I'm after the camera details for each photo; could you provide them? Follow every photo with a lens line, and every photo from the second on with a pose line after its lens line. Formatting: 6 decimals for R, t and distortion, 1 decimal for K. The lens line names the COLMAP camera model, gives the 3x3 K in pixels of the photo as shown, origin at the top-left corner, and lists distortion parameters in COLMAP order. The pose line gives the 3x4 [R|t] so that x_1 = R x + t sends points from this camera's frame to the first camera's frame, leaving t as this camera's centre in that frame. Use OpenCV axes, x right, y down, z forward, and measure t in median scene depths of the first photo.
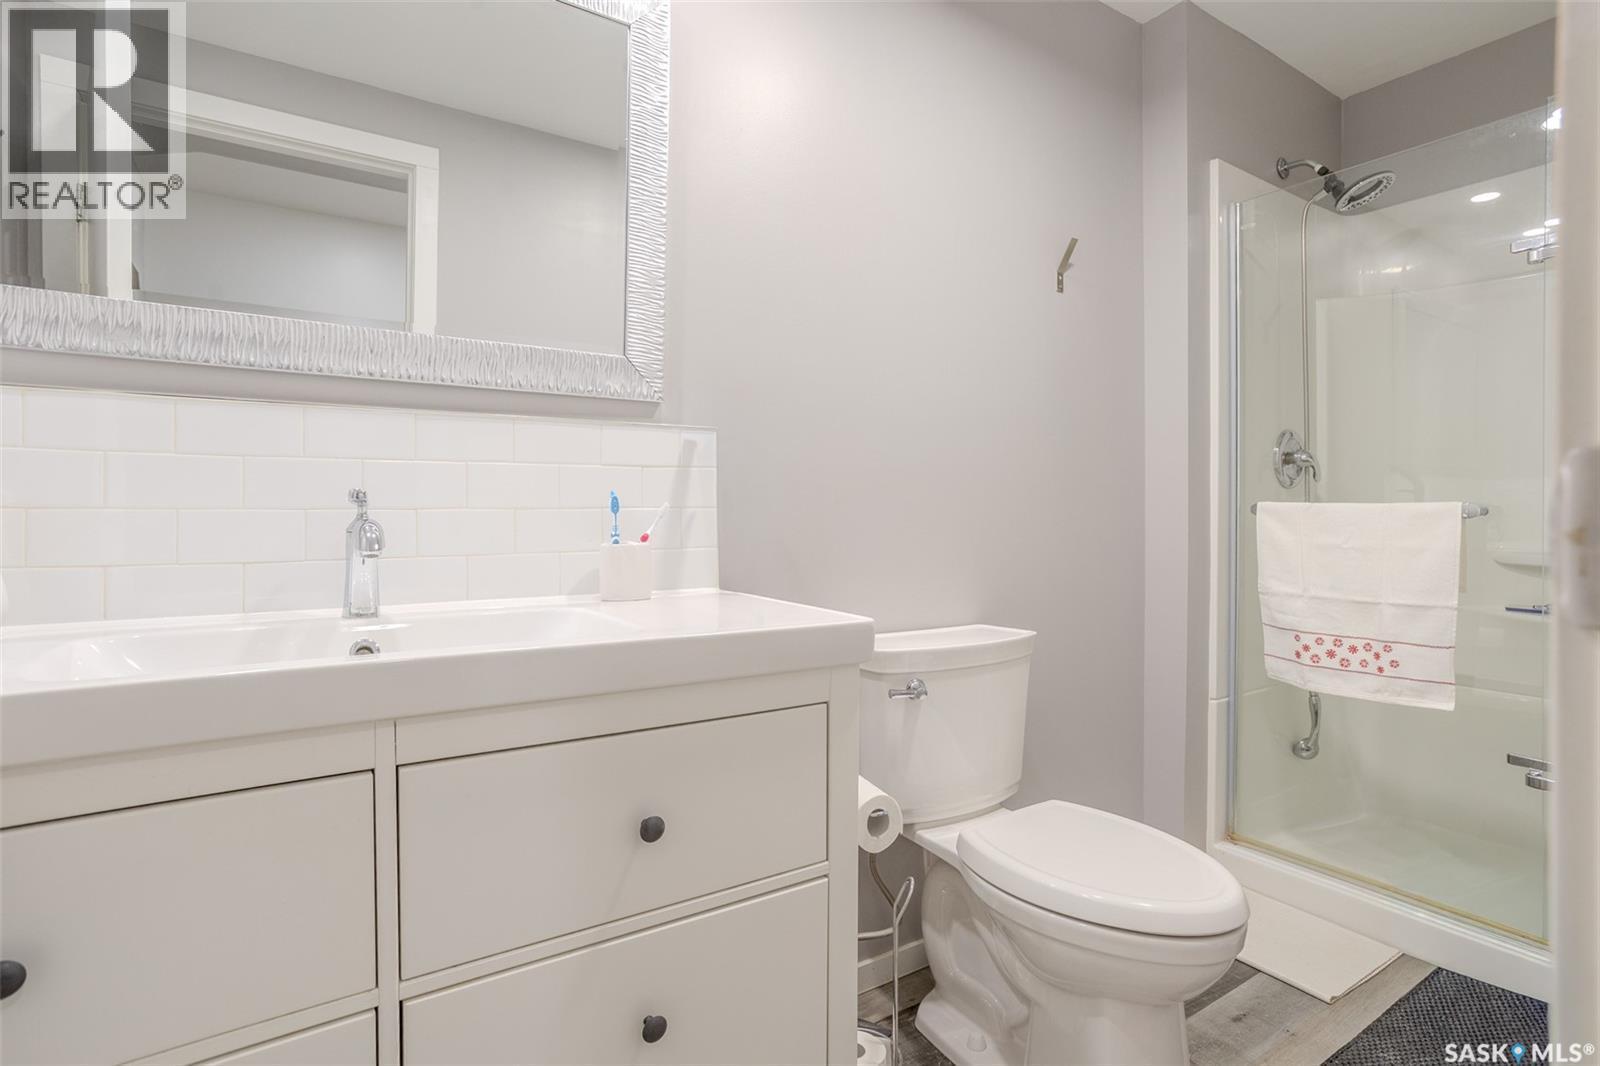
lens RADIAL K [[803.2, 0, 803.8], [0, 803.2, 507.8], [0, 0, 1]] dist [0.004473, 0.000941]
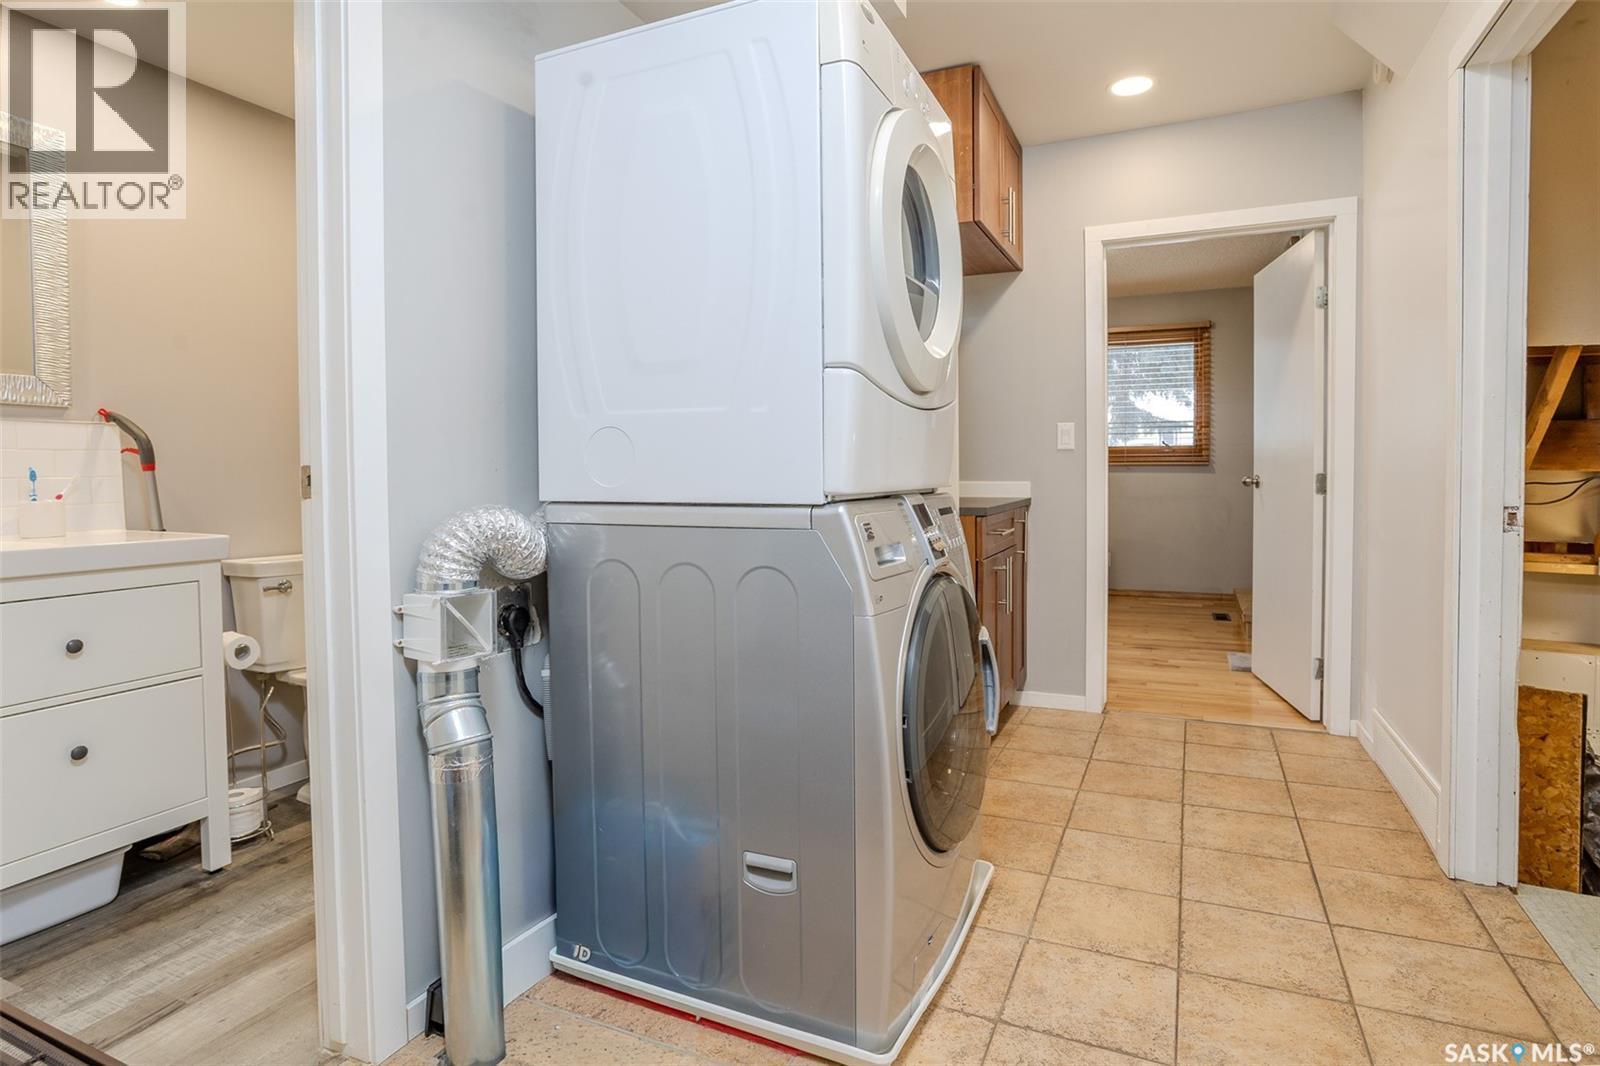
lens RADIAL K [[803.2, 0, 803.8], [0, 803.2, 507.8], [0, 0, 1]] dist [0.004473, 0.000941]
pose [[0.848376, -0.030198, 0.528532, 0.186011], [0.008945, 0.999047, 0.042725, 0.004472], [-0.529318, -0.031519, 0.847838, -1.017878]]
